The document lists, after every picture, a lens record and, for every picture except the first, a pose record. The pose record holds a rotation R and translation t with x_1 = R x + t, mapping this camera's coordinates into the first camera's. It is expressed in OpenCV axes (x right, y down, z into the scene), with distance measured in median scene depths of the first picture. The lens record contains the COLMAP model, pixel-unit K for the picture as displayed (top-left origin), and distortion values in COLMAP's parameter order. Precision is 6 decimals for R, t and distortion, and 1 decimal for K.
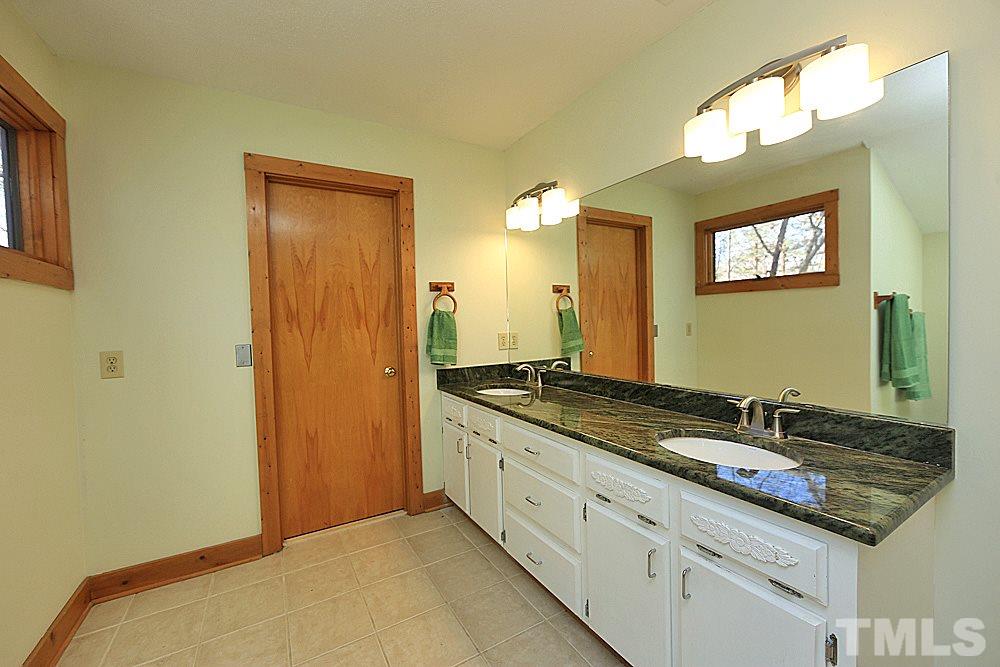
lens RADIAL K [[394.4, 0, 496.4], [0, 394.4, 330.9], [0, 0, 1]] dist [-0.012731, 0.000114]
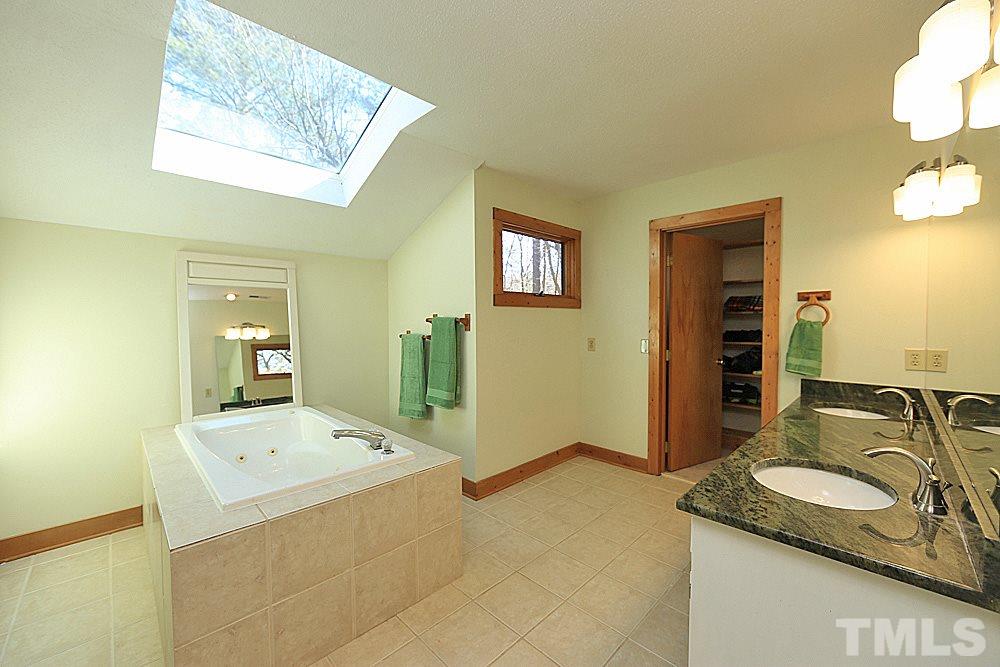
lens RADIAL K [[394.4, 0, 496.4], [0, 394.4, 330.9], [0, 0, 1]] dist [-0.012731, 0.000114]
pose [[0.250598, 0.053298, -0.966623, 0.645605], [-0.035732, 0.998312, 0.045782, -0.044219], [0.967432, 0.023067, 0.252079, -0.009294]]
